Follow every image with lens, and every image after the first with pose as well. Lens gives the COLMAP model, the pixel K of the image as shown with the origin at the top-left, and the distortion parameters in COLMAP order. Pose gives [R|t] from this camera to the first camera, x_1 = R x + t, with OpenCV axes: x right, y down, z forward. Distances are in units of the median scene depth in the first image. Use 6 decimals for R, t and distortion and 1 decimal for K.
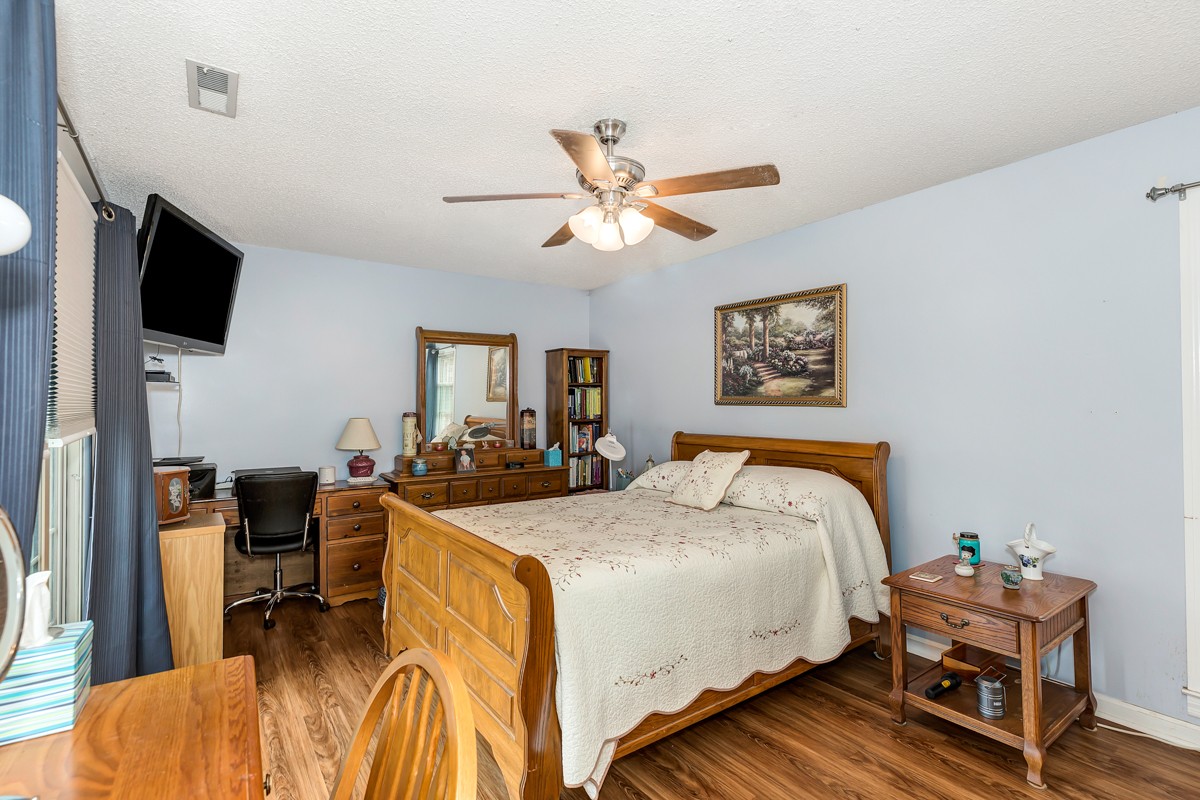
lens RADIAL K [[539.6, 0, 599.4], [0, 539.6, 404.0], [0, 0, 1]] dist [0.012942, 0.000156]
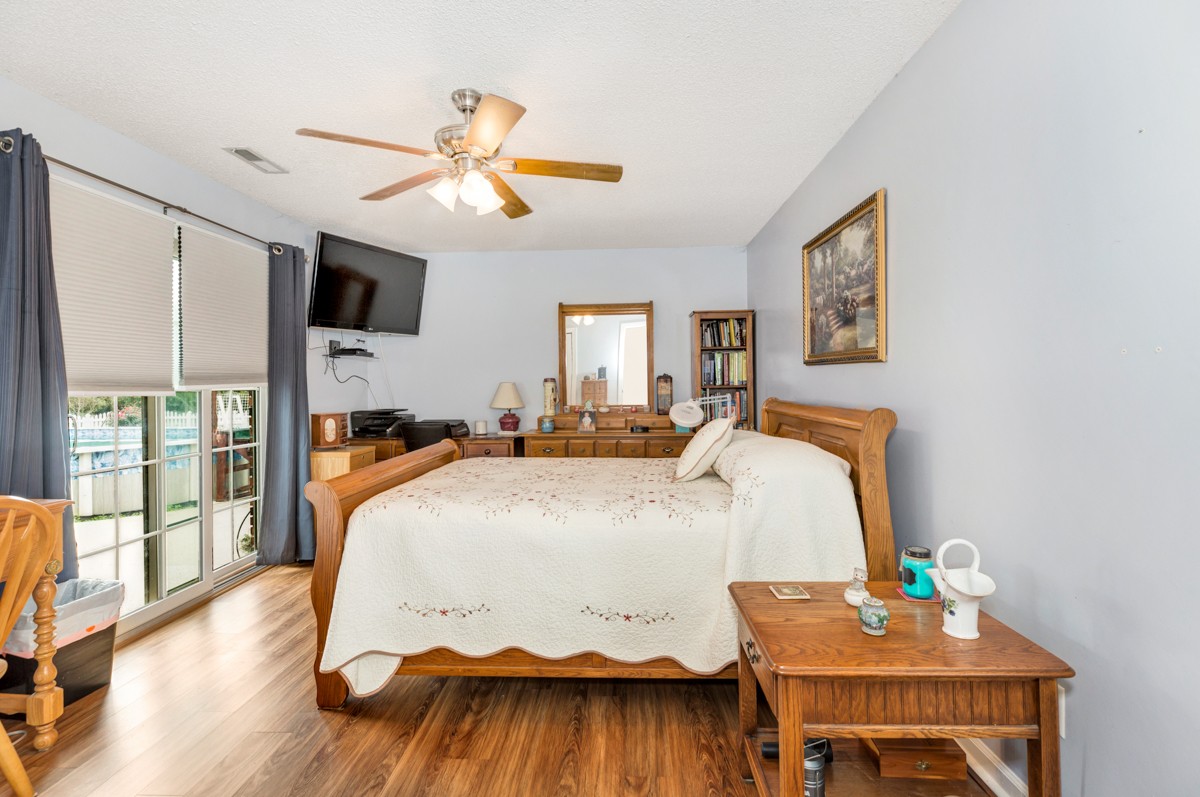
lens RADIAL K [[539.6, 0, 606.4], [0, 539.6, 387.7], [0, 0, 1]] dist [0.012942, 0.000156]
pose [[0.803101, 0.004282, -0.595828, 0.475617], [0.005472, 0.999879, 0.014562, 0.022526], [0.595818, -0.014955, 0.802980, 0.166404]]
